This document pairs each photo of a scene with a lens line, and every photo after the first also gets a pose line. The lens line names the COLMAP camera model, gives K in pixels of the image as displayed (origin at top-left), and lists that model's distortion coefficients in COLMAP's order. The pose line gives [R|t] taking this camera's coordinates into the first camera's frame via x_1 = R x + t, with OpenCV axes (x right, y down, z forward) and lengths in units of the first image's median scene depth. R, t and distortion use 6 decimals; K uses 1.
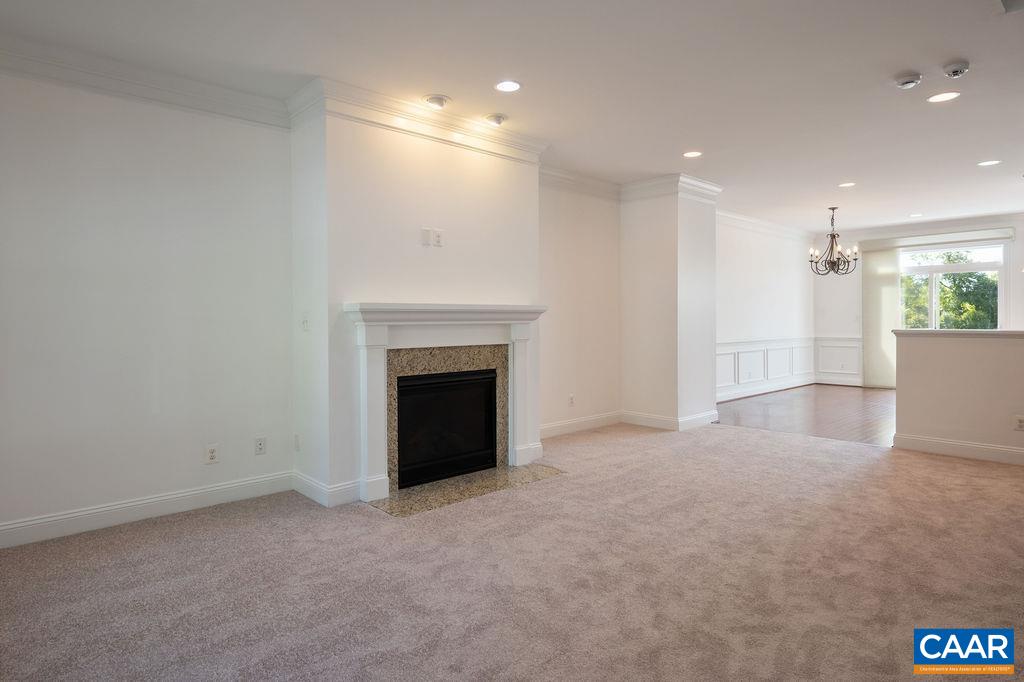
lens RADIAL K [[578.2, 0, 511.9], [0, 578.2, 322.4], [0, 0, 1]] dist [-0.000369, -0.000439]
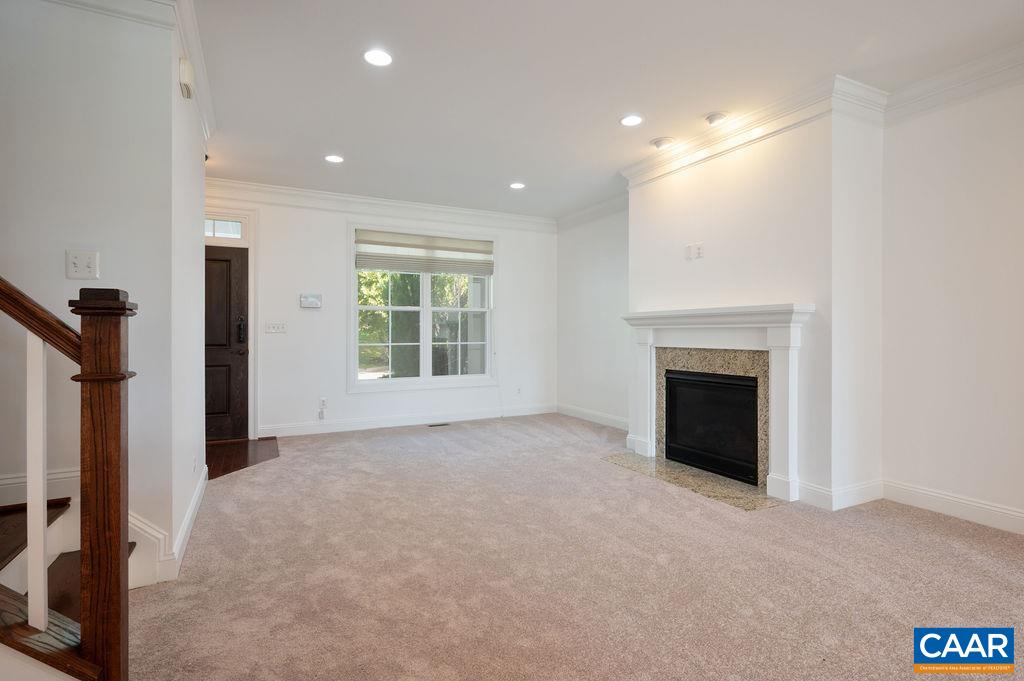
lens RADIAL K [[500.5, 0, 512.0], [0, 500.5, 340.5], [0, 0, 1]] dist [-0.000456, -0.000054]
pose [[-0.262513, 0.010514, -0.964871, 0.906049], [-0.013861, 0.999796, 0.014665, 0.018356], [0.964829, 0.017224, -0.262314, 0.916622]]
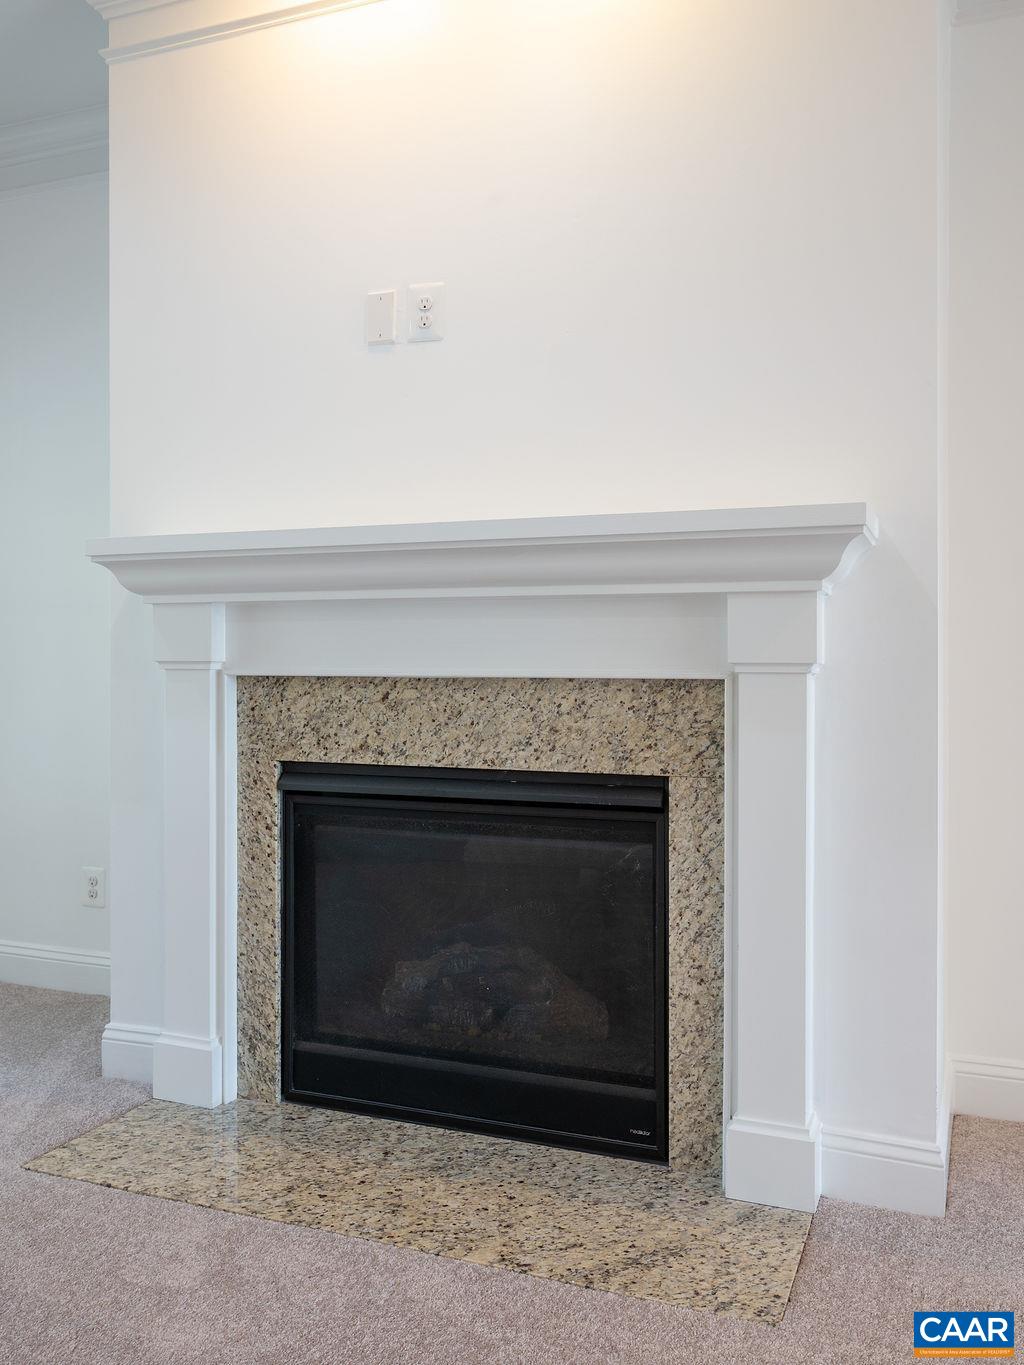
lens RADIAL K [[1150.9, 0, 512.0], [0, 1150.9, 682.5], [0, 0, 1]] dist [-0.010641, -0.003308]
pose [[0.443707, 0.010181, -0.896114, 0.430596], [-0.015579, 0.999872, 0.003646, 0.042191], [0.896036, 0.012343, 0.443809, 0.786441]]
